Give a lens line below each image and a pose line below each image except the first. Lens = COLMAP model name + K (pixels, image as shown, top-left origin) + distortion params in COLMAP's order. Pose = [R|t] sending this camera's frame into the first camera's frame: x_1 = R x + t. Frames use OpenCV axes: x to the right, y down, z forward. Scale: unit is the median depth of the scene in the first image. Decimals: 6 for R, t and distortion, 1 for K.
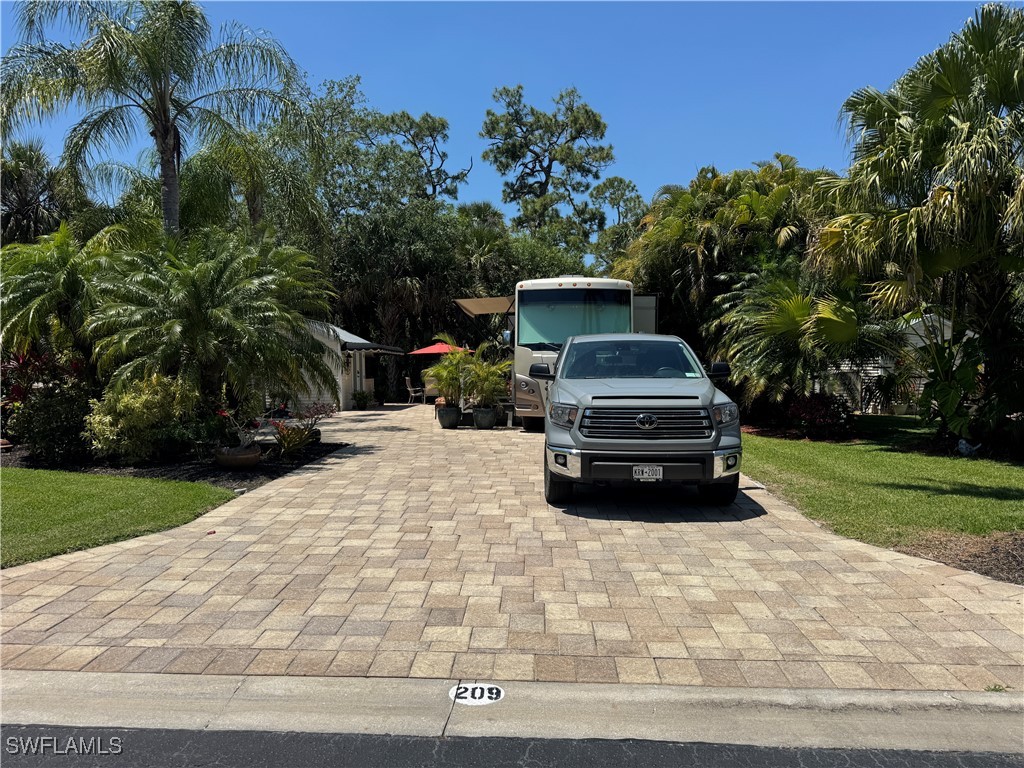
lens RADIAL K [[717.8, 0, 508.5], [0, 717.8, 398.9], [0, 0, 1]] dist [0.049799, -0.047236]
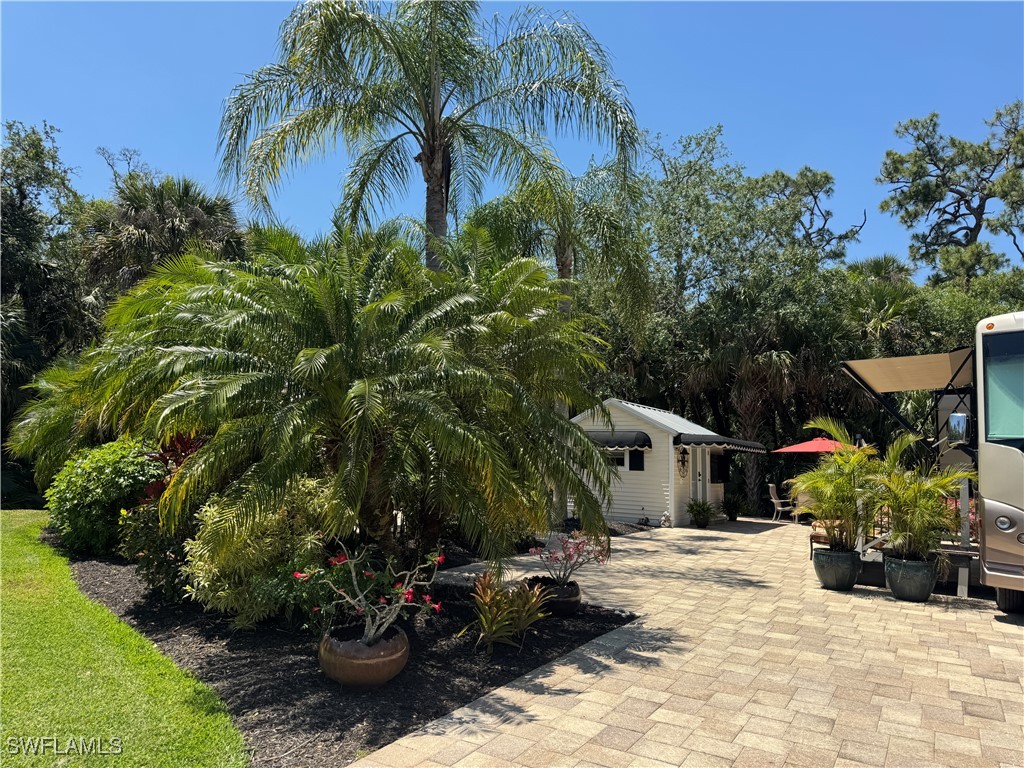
lens RADIAL K [[717.8, 0, 516.3], [0, 717.8, 391.8], [0, 0, 1]] dist [0.049799, -0.047236]
pose [[0.879891, -0.012921, -0.475000, -0.017443], [-0.054739, 0.990219, -0.128335, -0.013145], [0.472012, 0.138921, 0.870578, 0.204343]]
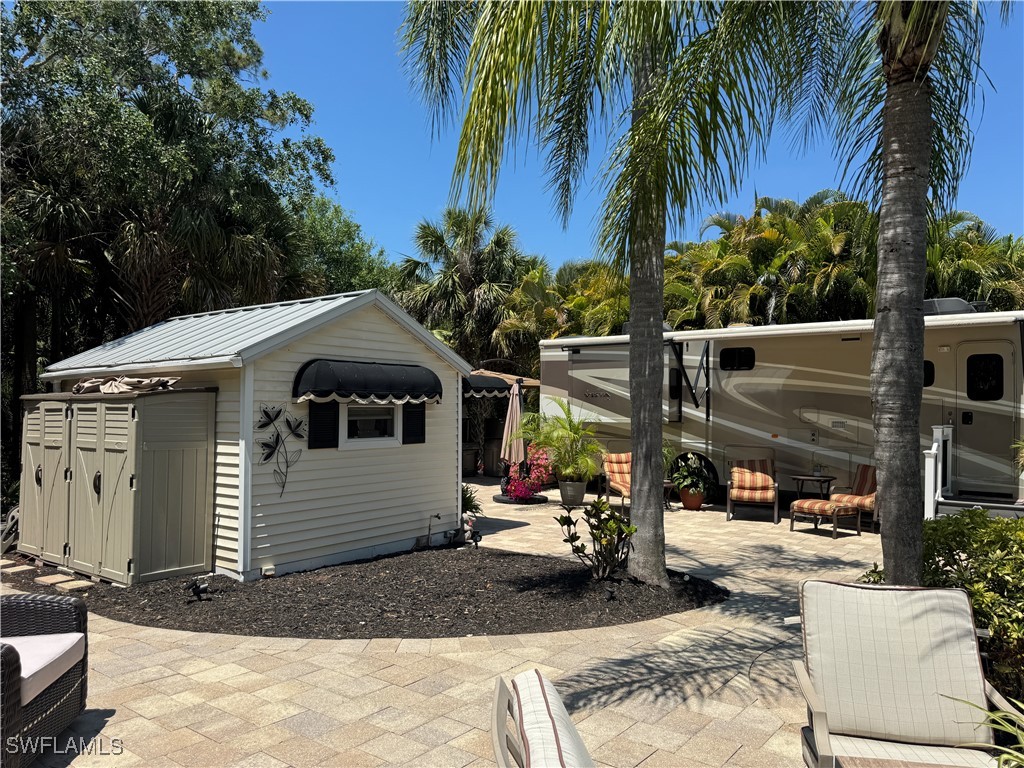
lens RADIAL K [[717.8, 0, 513.0], [0, 717.8, 390.8], [0, 0, 1]] dist [0.049799, -0.047236]
pose [[0.575481, 0.031010, 0.817227, -0.402522], [0.021042, 0.998389, -0.052701, -0.034529], [-0.817544, 0.047524, 0.573901, 0.551519]]
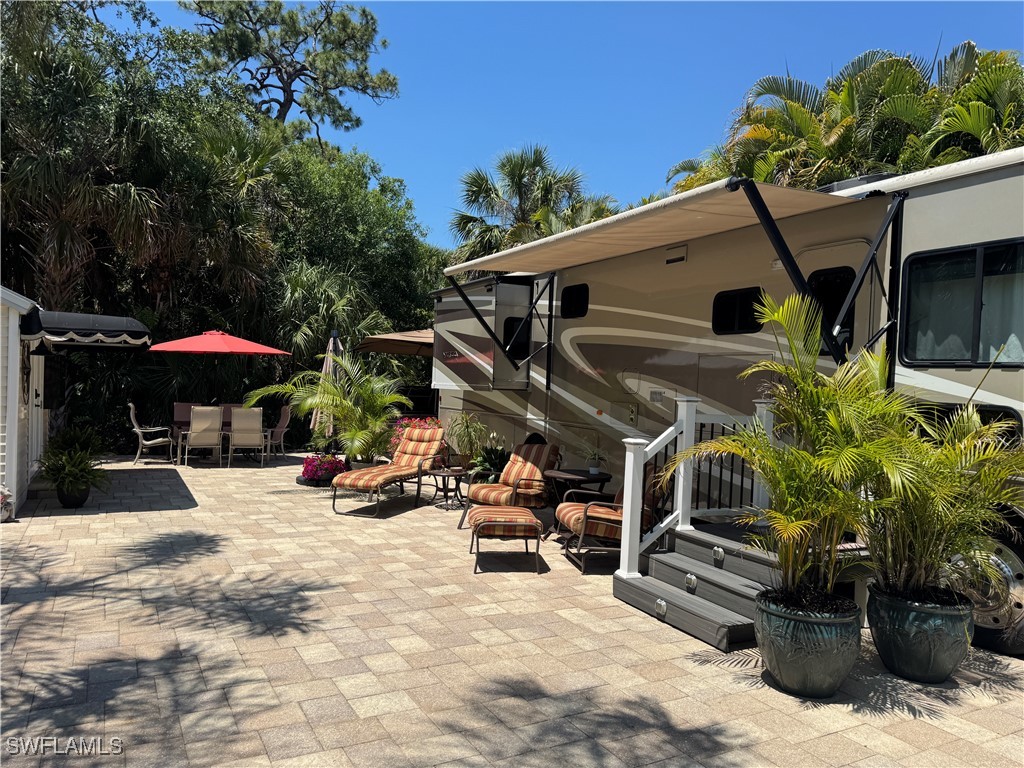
lens RADIAL K [[717.8, 0, 514.2], [0, 717.8, 390.0], [0, 0, 1]] dist [0.049799, -0.047236]
pose [[0.853631, 0.033006, 0.519831, -0.157123], [-0.021341, 0.999369, -0.028408, -0.027672], [-0.520440, 0.013157, 0.853797, 0.449858]]
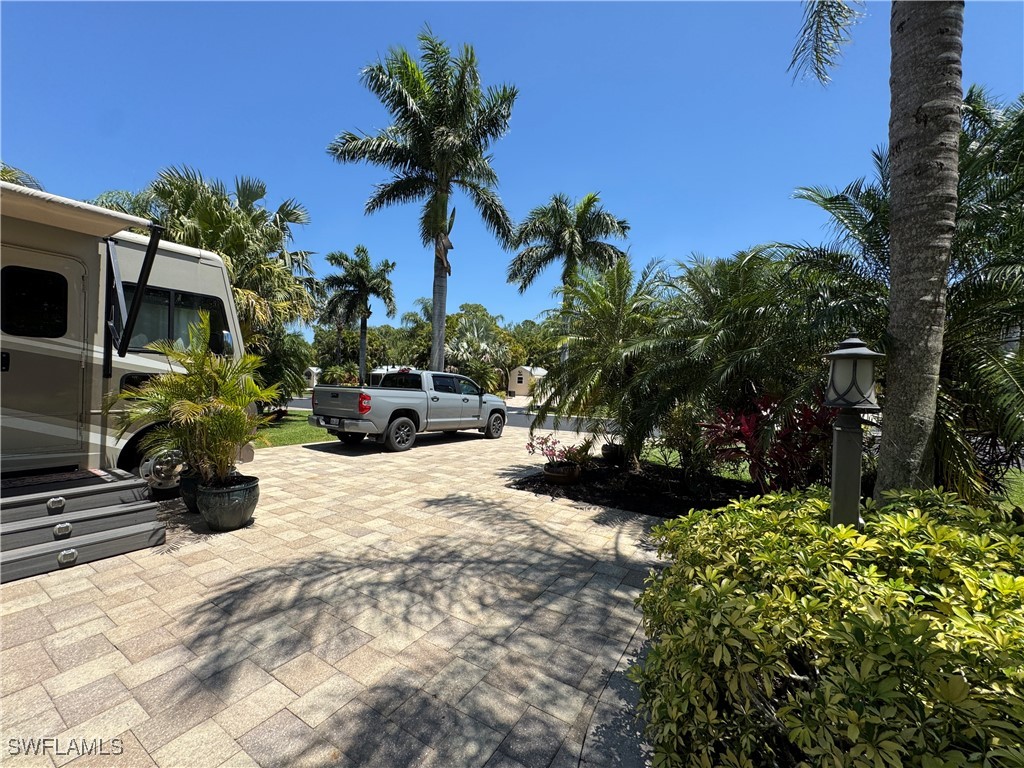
lens RADIAL K [[407.7, 0, 511.8], [0, 407.7, 385.1], [0, 0, 1]] dist [-0.007282, 0.001406]
pose [[-0.867551, -0.024153, 0.496761, -0.194728], [-0.003688, 0.999105, 0.042136, -0.033718], [-0.497334, 0.034723, -0.866864, 0.603266]]
